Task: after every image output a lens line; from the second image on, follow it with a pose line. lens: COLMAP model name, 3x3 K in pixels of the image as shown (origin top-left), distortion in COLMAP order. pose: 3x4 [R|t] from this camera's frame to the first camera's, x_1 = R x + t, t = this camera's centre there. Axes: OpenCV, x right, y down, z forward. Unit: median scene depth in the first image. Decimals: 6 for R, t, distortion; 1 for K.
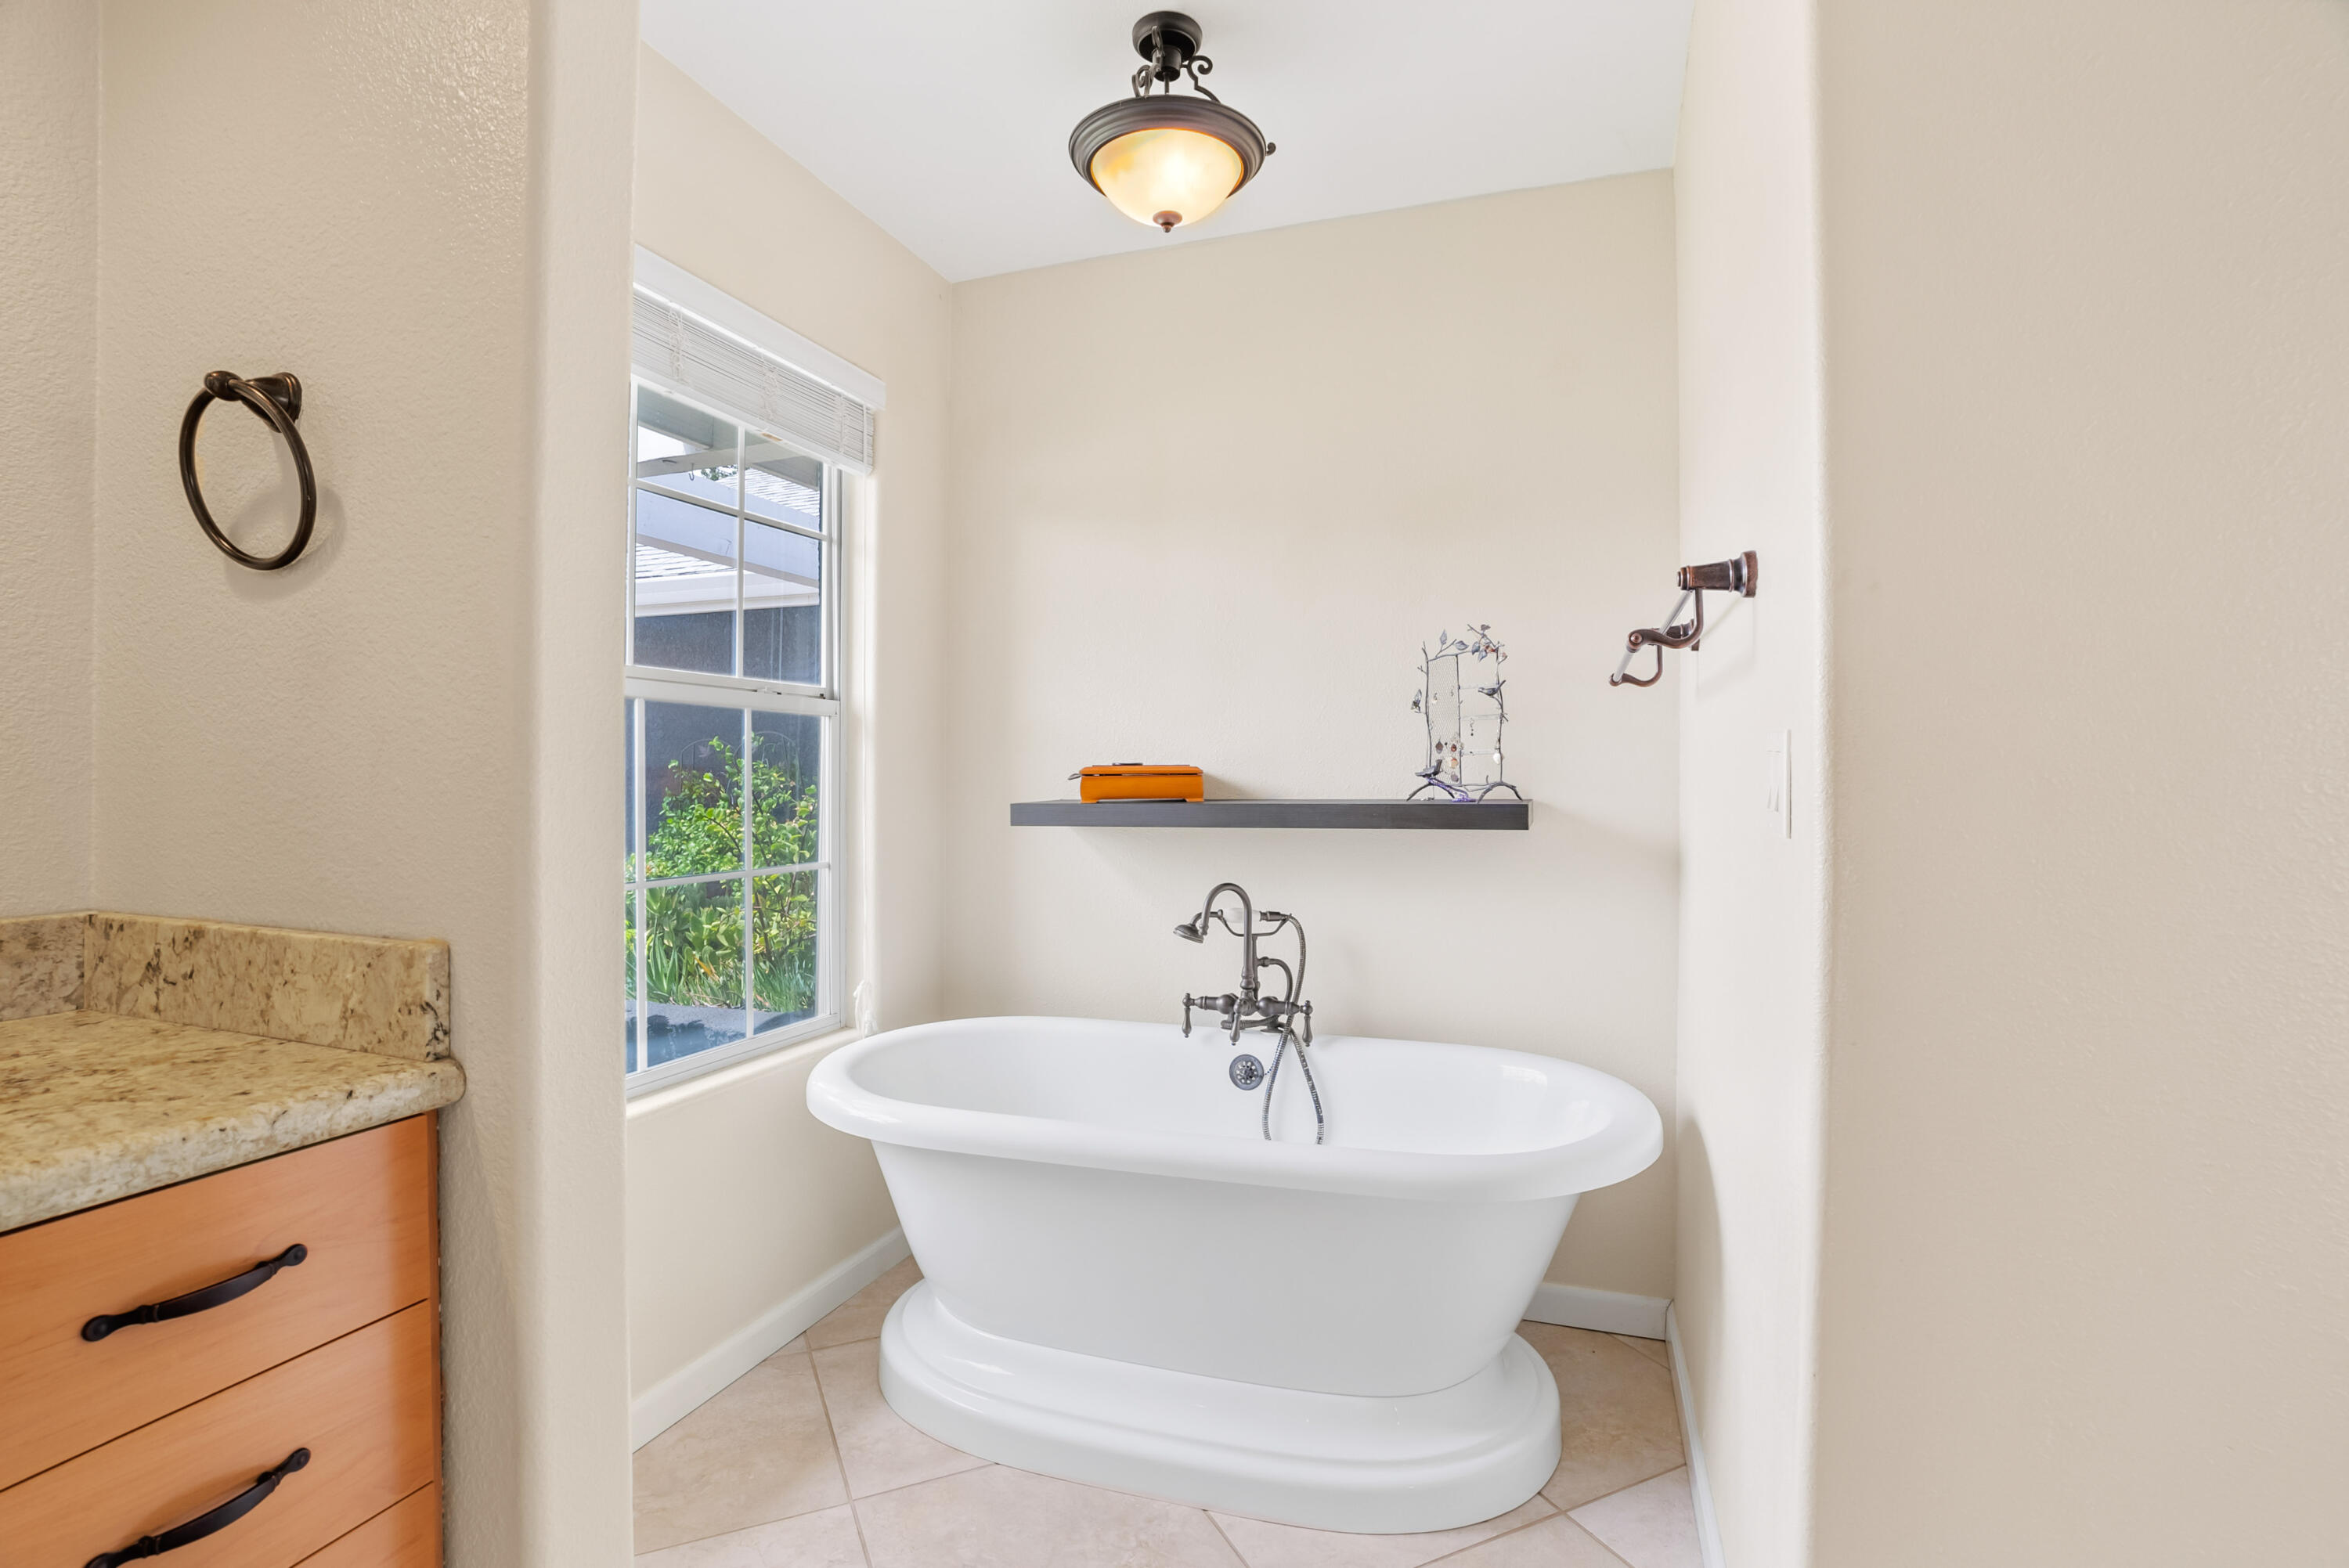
lens RADIAL K [[1130.0, 0, 1184.0], [0, 1130.0, 773.8], [0, 0, 1]] dist [-0.066880, 0.030092]
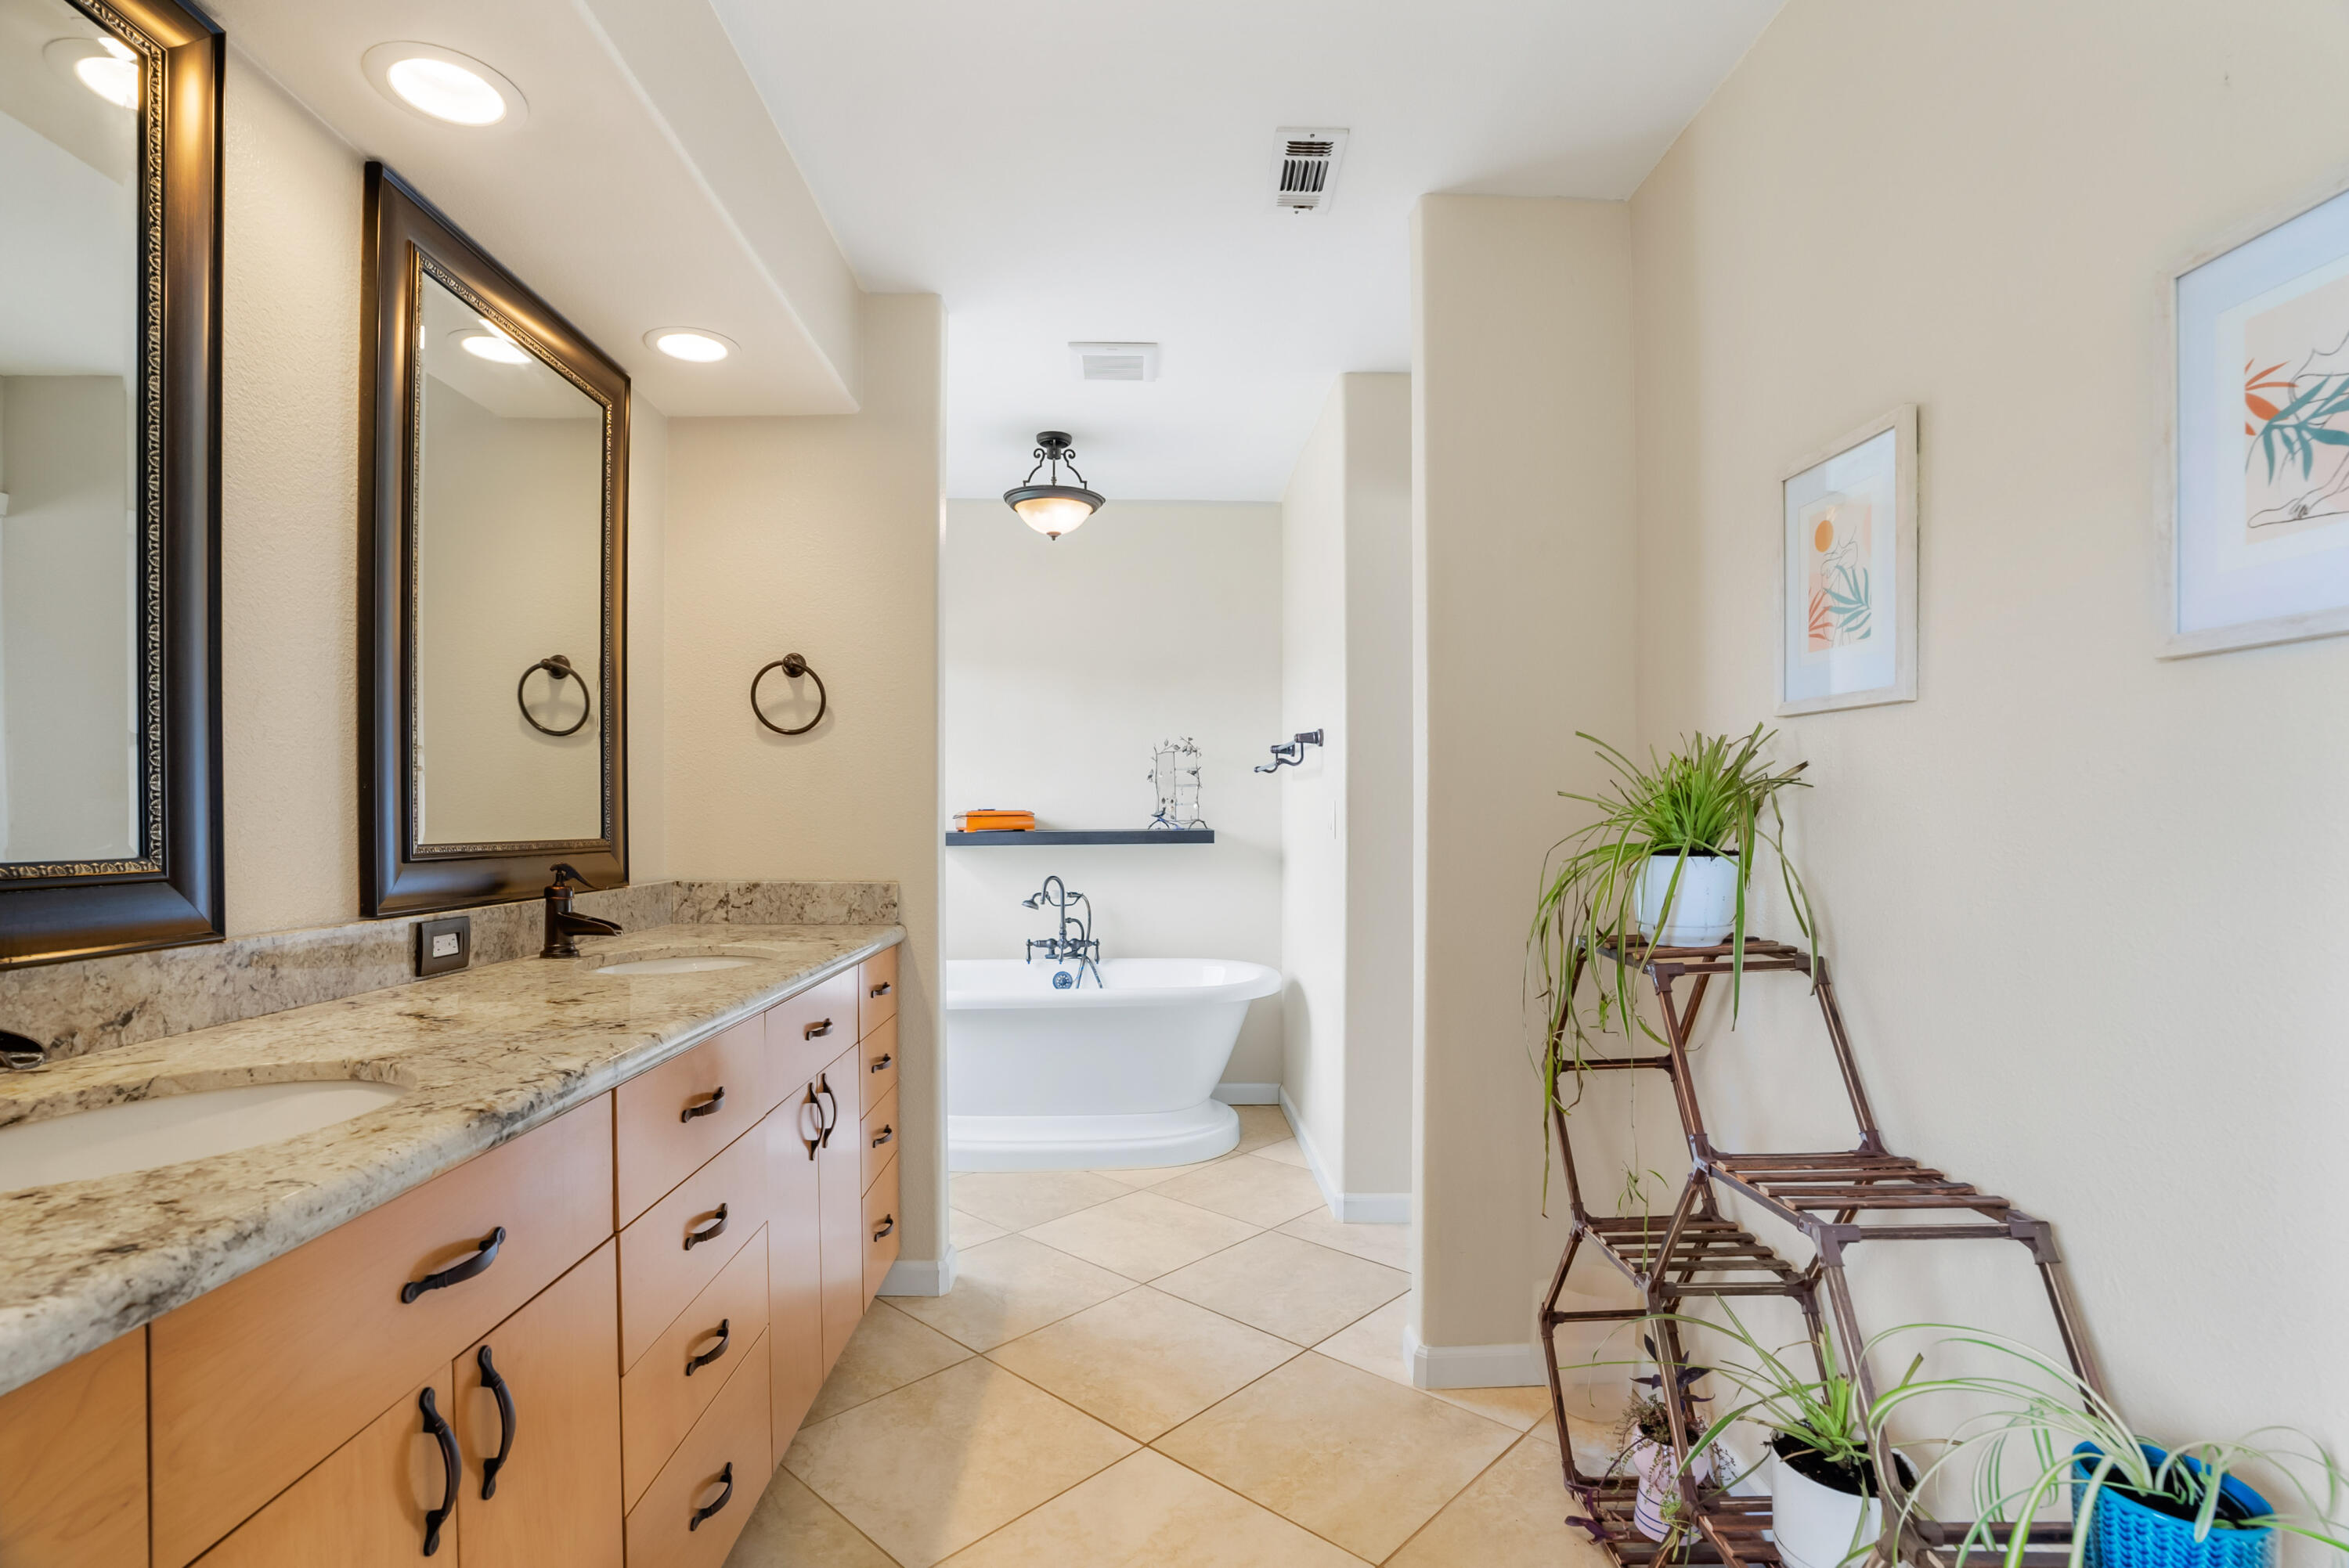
lens RADIAL K [[1089.6, 0, 1174.5], [0, 1089.6, 784.0], [0, 0, 1]] dist [-0.071473, 0.026368]
pose [[0.936681, 0.006653, 0.350122, -0.392965], [0.001574, 0.999729, -0.023207, -0.009593], [-0.350182, 0.022289, 0.936417, -0.705942]]
